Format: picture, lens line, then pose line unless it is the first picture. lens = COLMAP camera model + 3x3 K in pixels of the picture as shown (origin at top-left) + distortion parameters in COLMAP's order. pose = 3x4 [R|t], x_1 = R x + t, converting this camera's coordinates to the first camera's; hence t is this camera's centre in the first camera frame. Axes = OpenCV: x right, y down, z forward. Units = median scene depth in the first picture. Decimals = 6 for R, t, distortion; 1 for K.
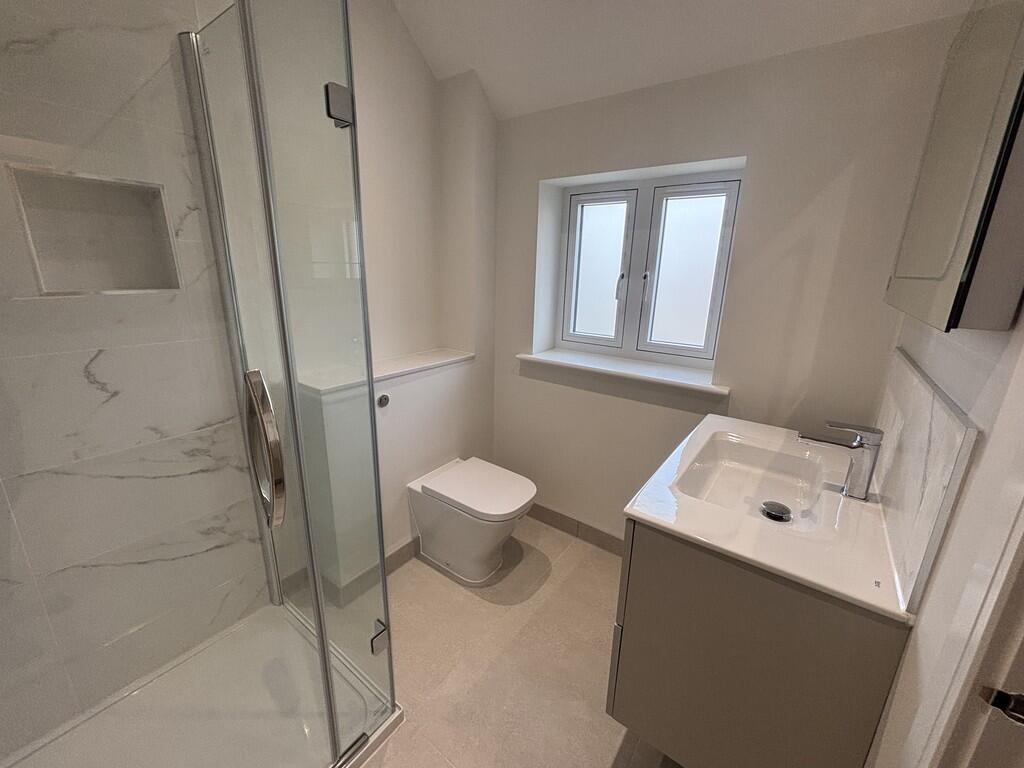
lens RADIAL K [[412.0, 0, 513.0], [0, 412.0, 383.4], [0, 0, 1]] dist [0.002006, -0.000127]
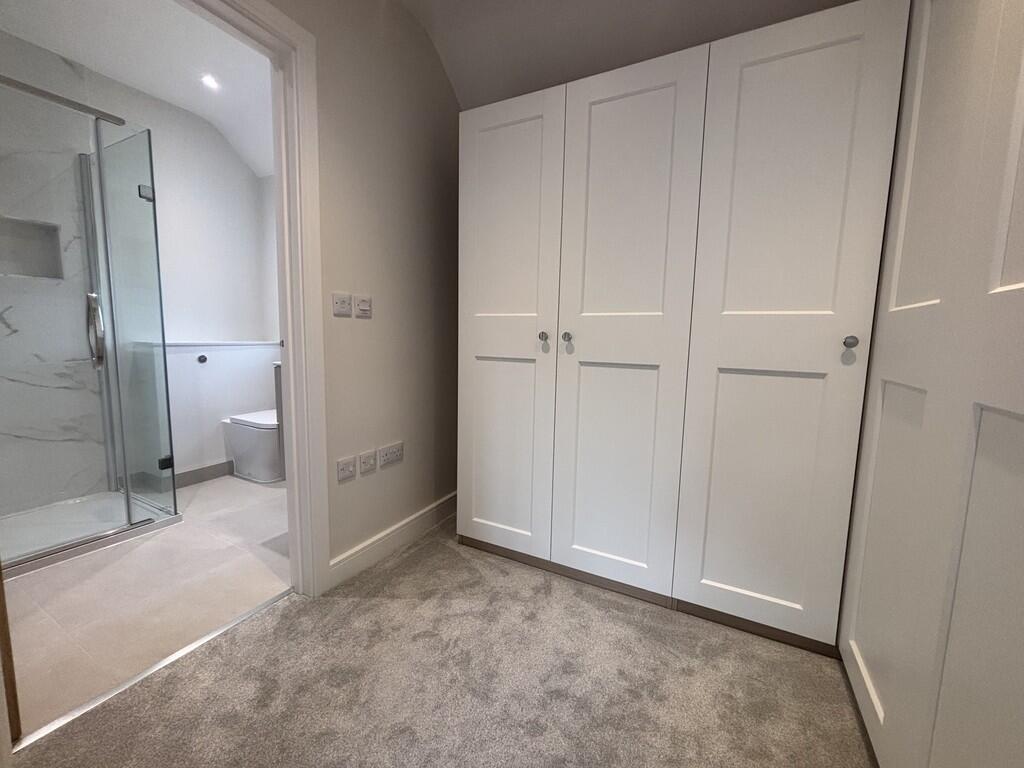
lens RADIAL K [[412.0, 0, 511.4], [0, 412.0, 380.5], [0, 0, 1]] dist [0.002006, -0.000127]
pose [[0.990032, -0.018486, 0.139624, 0.847570], [0.040092, 0.987326, -0.153560, 0.548079], [-0.135015, 0.157627, 0.978225, -0.937410]]
